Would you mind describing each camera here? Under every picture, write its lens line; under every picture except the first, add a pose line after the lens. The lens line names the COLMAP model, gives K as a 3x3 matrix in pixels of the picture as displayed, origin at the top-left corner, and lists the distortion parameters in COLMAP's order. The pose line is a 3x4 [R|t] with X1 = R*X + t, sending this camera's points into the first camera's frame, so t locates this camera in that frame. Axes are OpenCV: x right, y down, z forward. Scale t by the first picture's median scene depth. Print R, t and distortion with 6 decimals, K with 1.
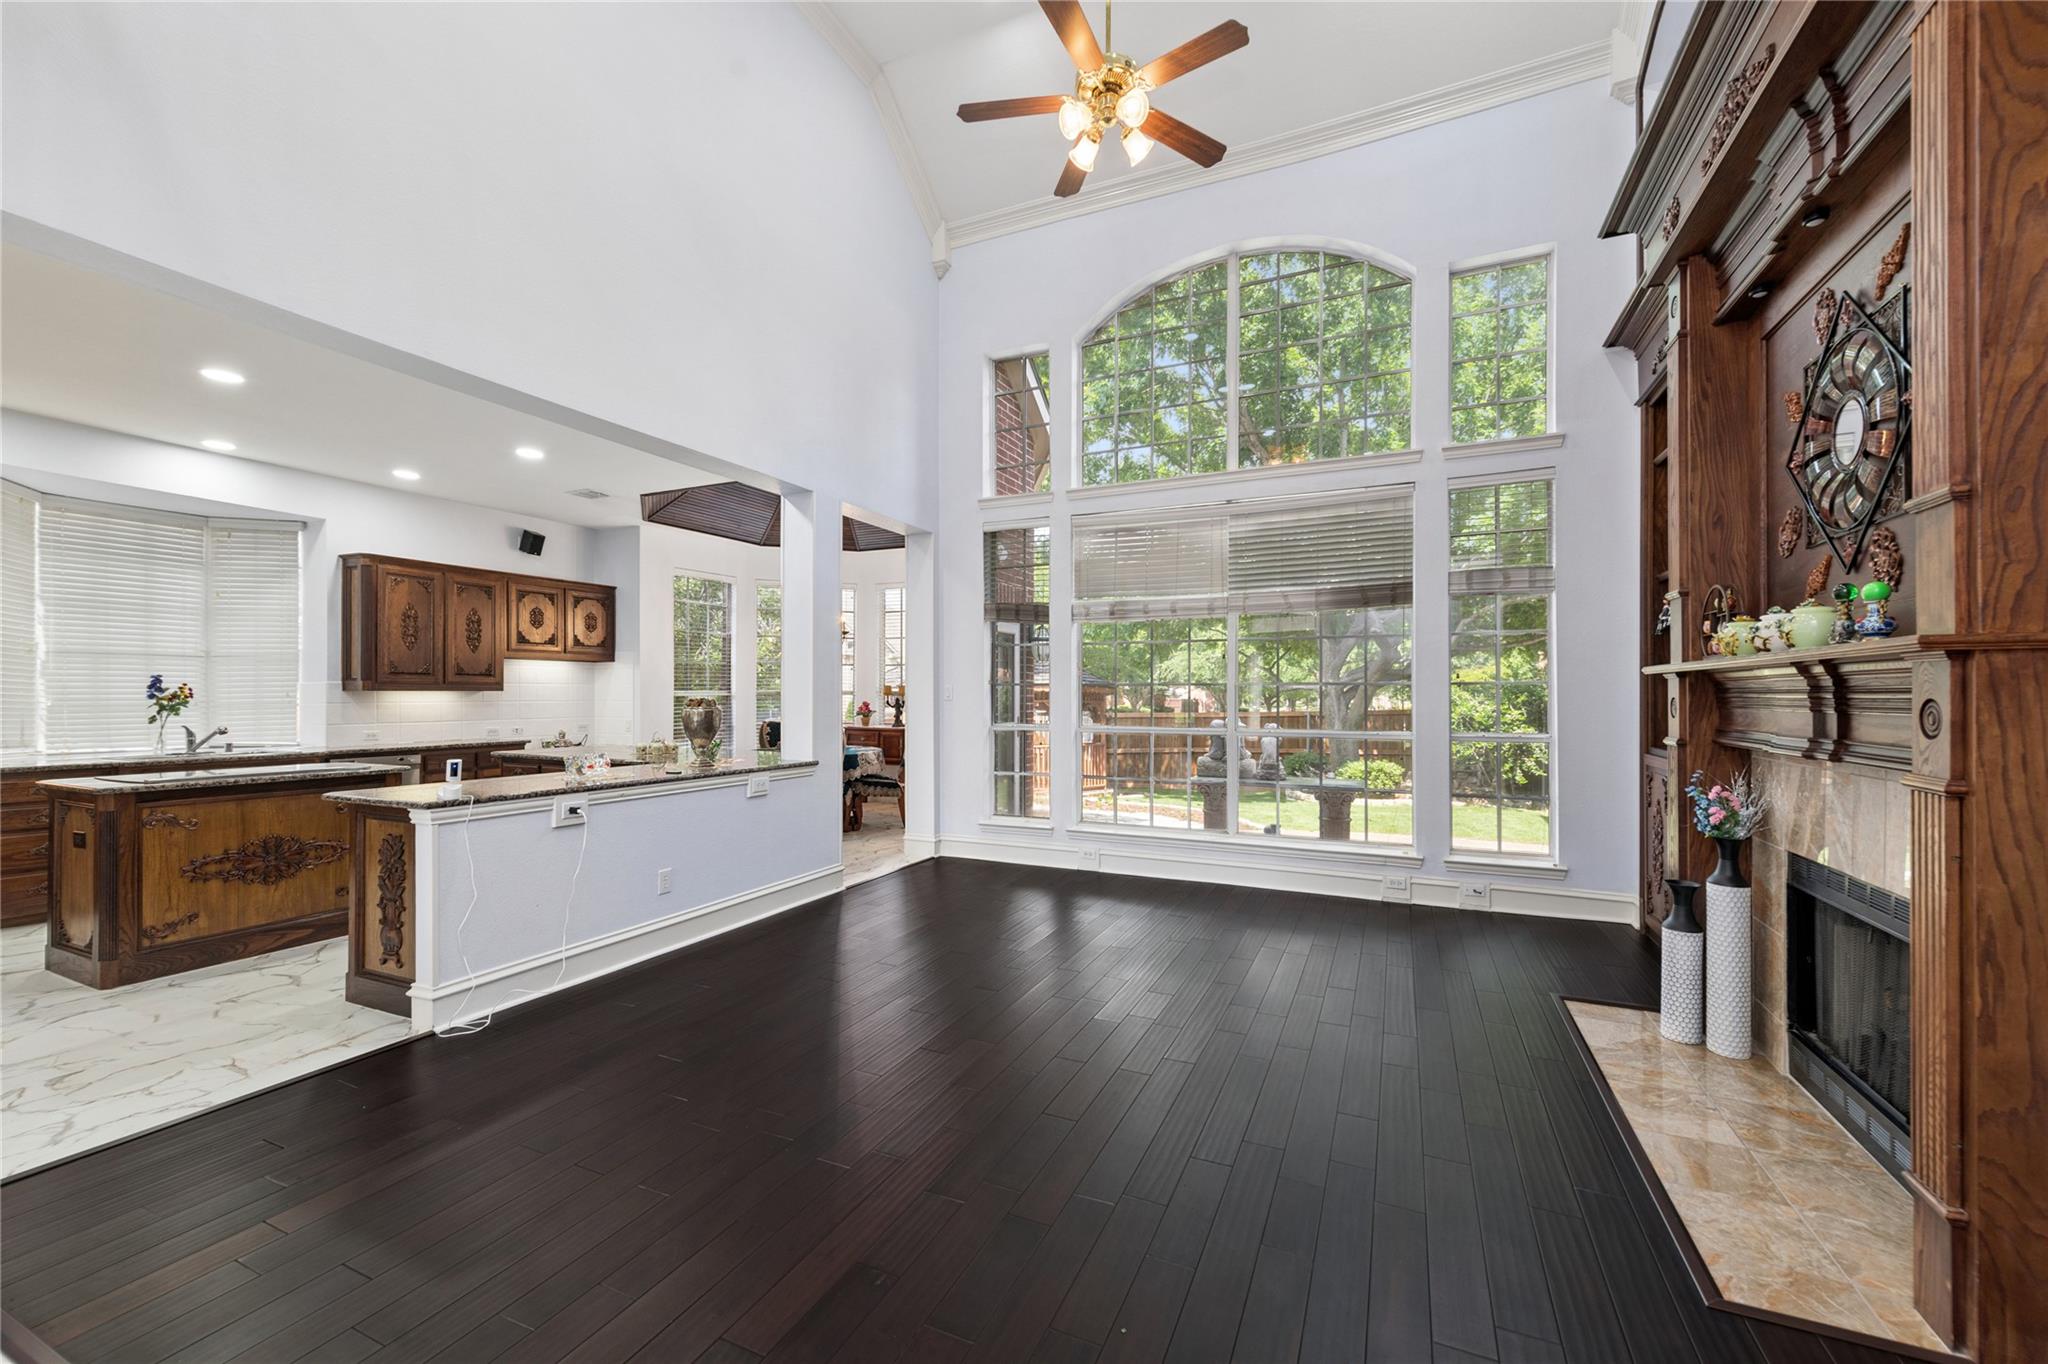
lens RADIAL K [[814.4, 0, 1002.3], [0, 814.4, 694.9], [0, 0, 1]] dist [0.001767, -0.001417]
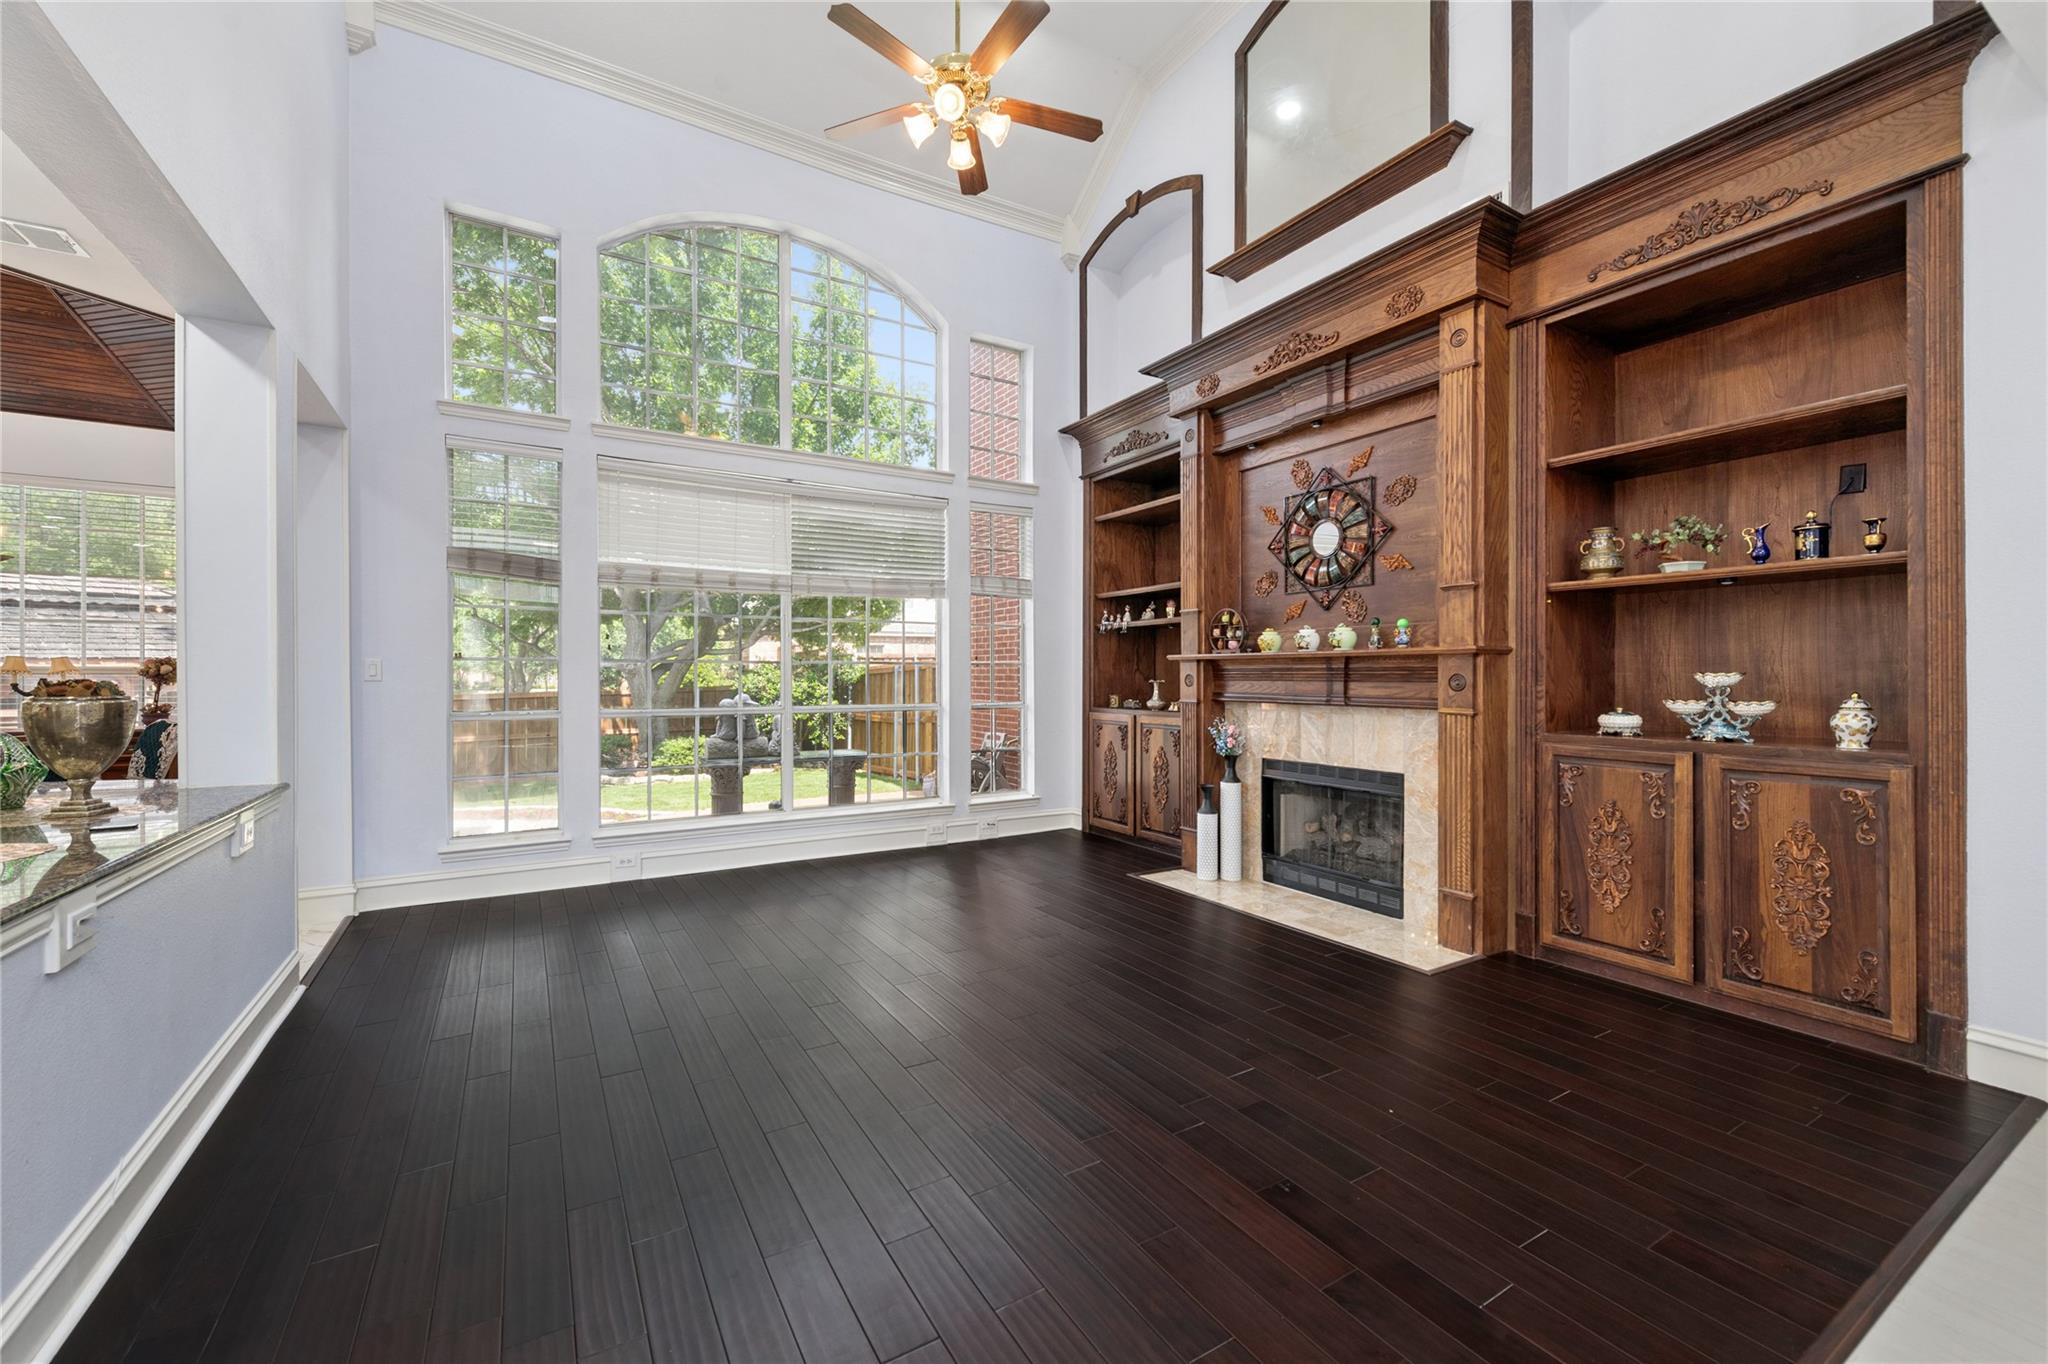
lens RADIAL K [[814.4, 0, 1011.0], [0, 814.4, 672.9], [0, 0, 1]] dist [0.001767, -0.001417]
pose [[0.556064, 0.000566, 0.831139, -0.404354], [0.001305, 0.999998, -0.001554, 0.001902], [-0.831138, 0.001949, 0.556062, 0.215346]]
